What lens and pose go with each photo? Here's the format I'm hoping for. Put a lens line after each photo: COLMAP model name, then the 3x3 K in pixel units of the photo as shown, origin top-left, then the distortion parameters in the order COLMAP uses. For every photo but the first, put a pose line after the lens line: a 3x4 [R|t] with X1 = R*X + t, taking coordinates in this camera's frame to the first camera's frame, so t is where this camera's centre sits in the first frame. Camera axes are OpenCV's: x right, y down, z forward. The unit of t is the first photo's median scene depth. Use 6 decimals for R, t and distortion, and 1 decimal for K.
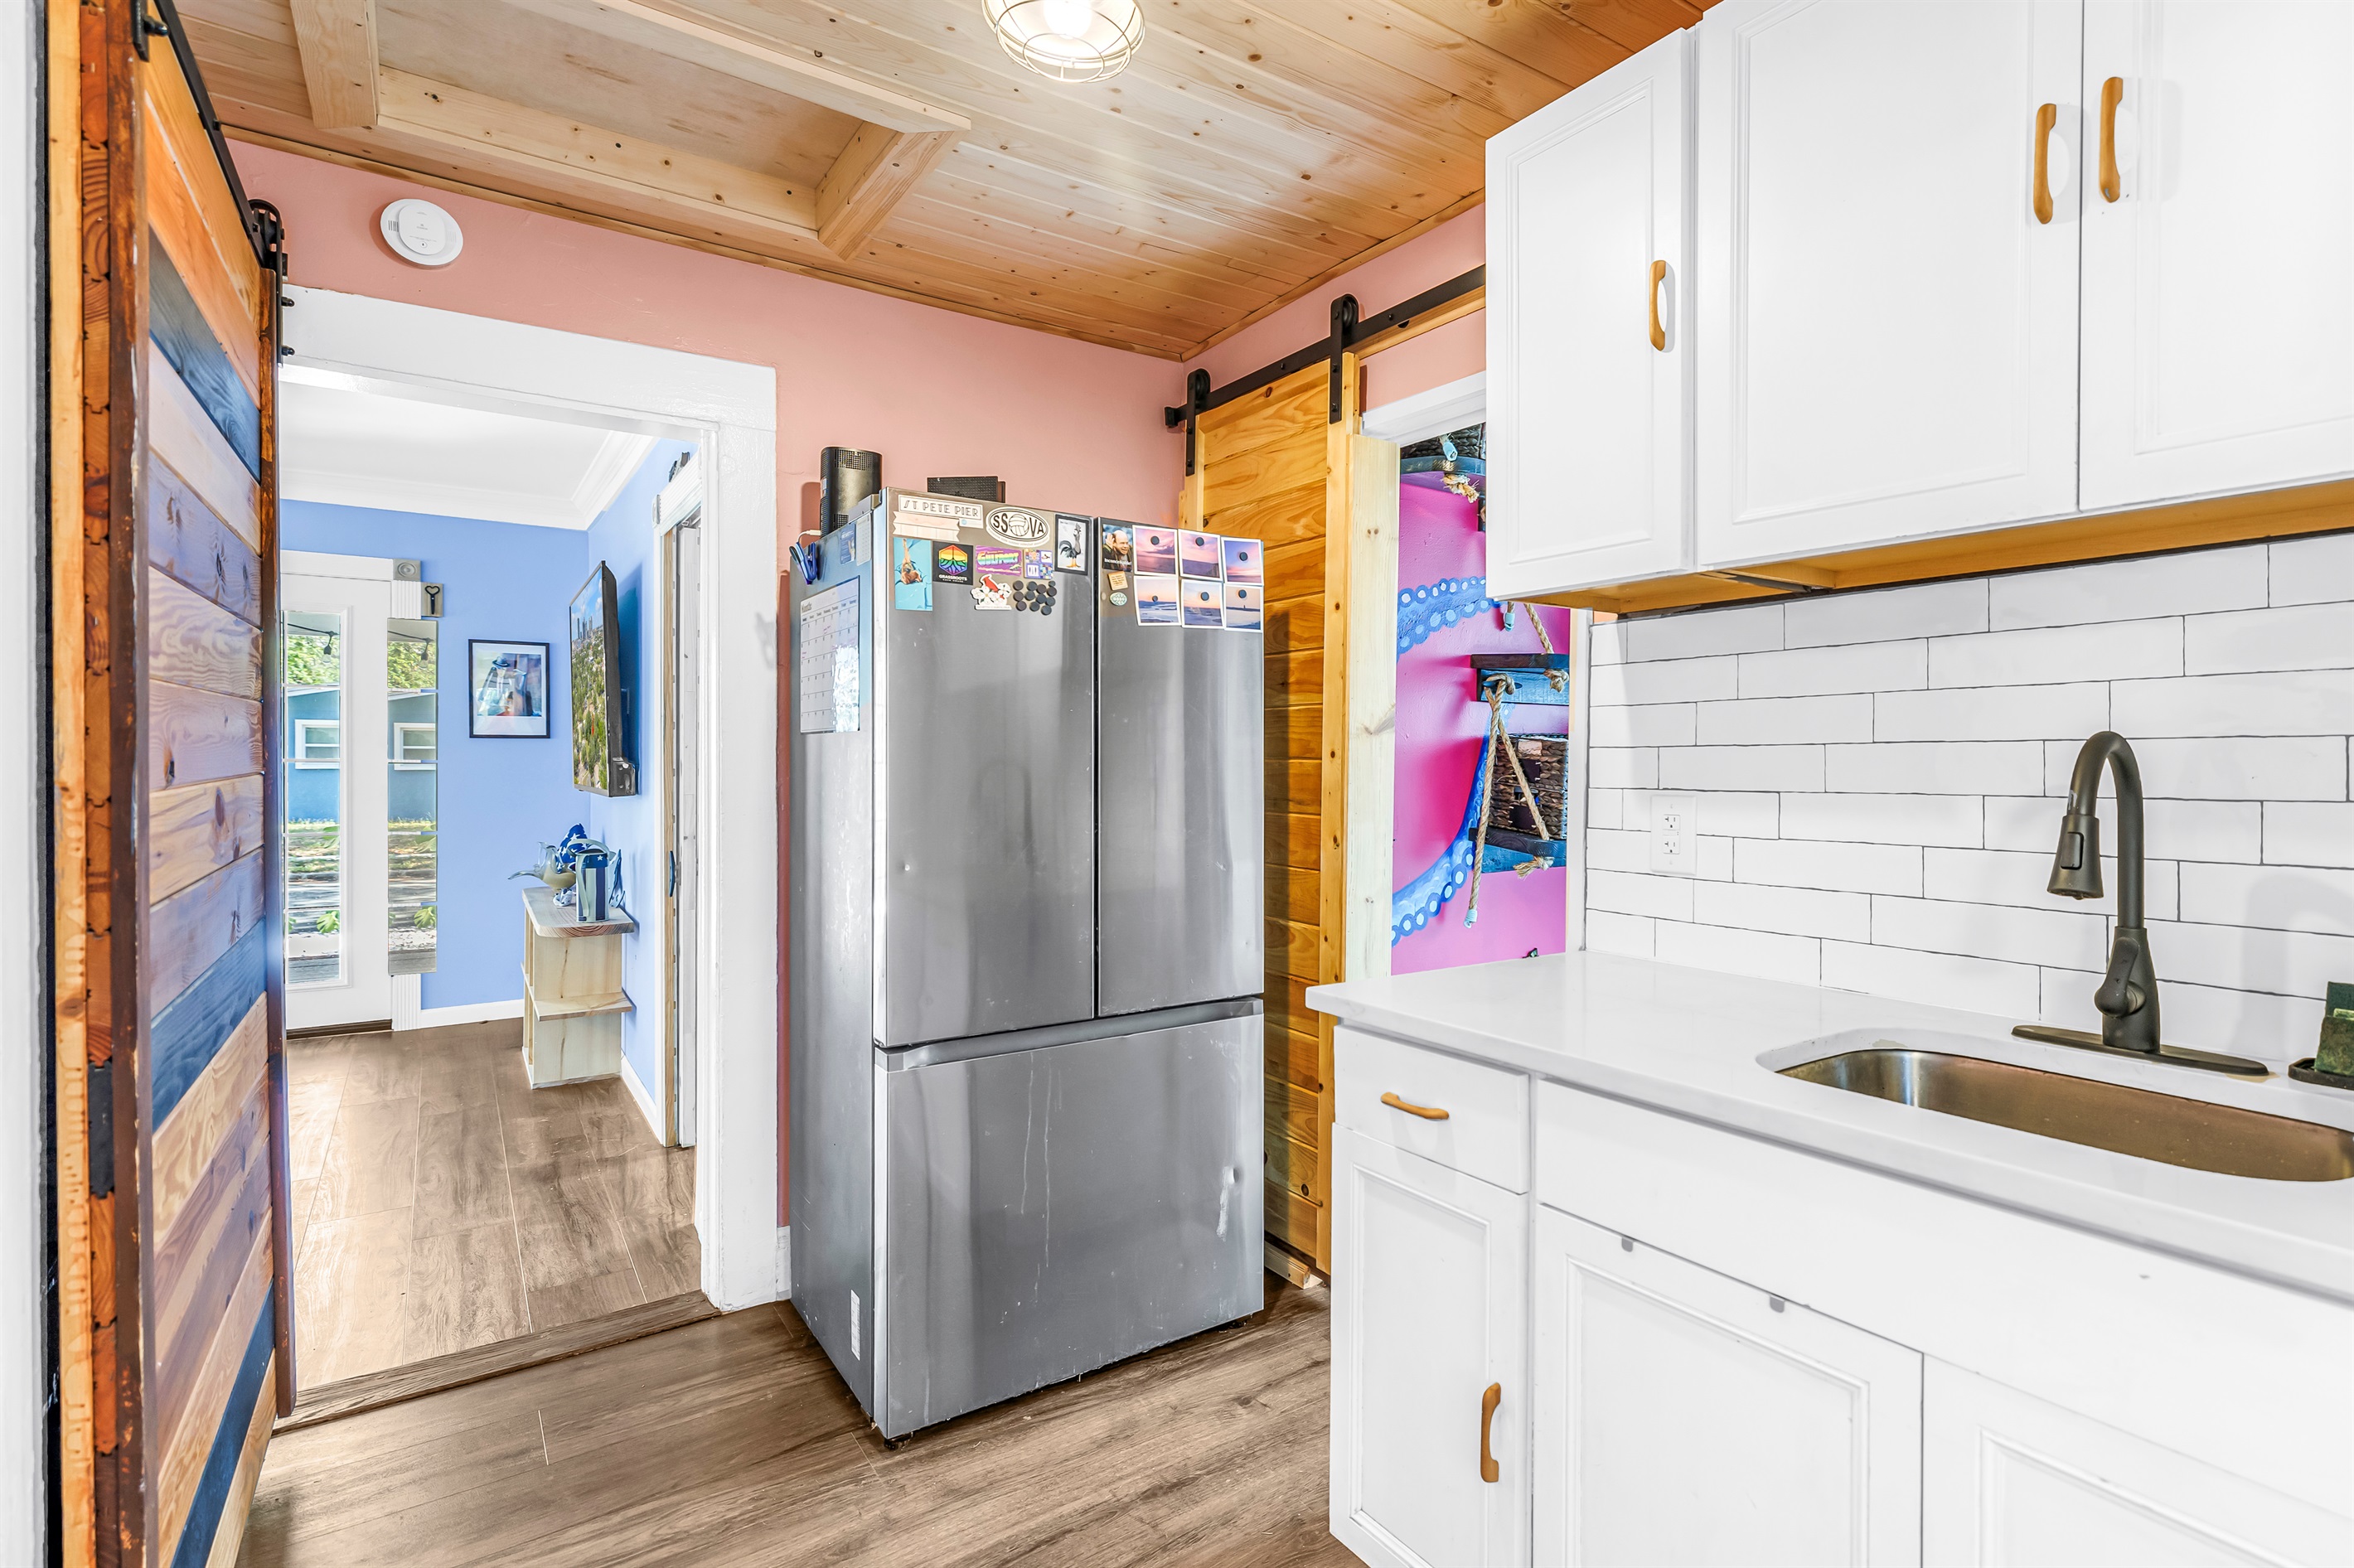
lens RADIAL K [[1060.5, 0, 1300.9], [0, 1060.5, 773.0], [0, 0, 1]] dist [-0.001468, -0.000134]
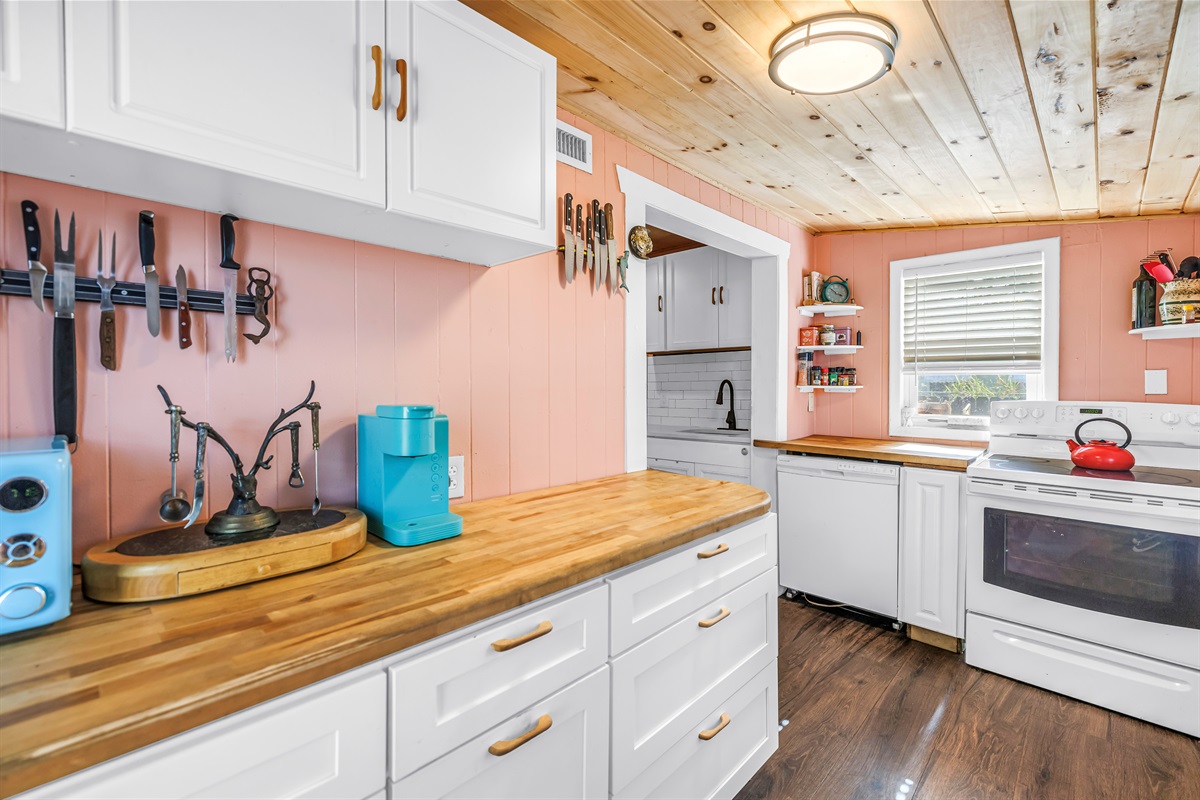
lens RADIAL K [[519.3, 0, 598.9], [0, 519.3, 395.1], [0, 0, 1]] dist [-0.001202, 0.000026]
pose [[0.980917, -0.012106, 0.194048, -0.609945], [0.010988, 0.999916, 0.006837, 0.025692], [-0.194115, -0.004574, 0.980968, -1.922839]]
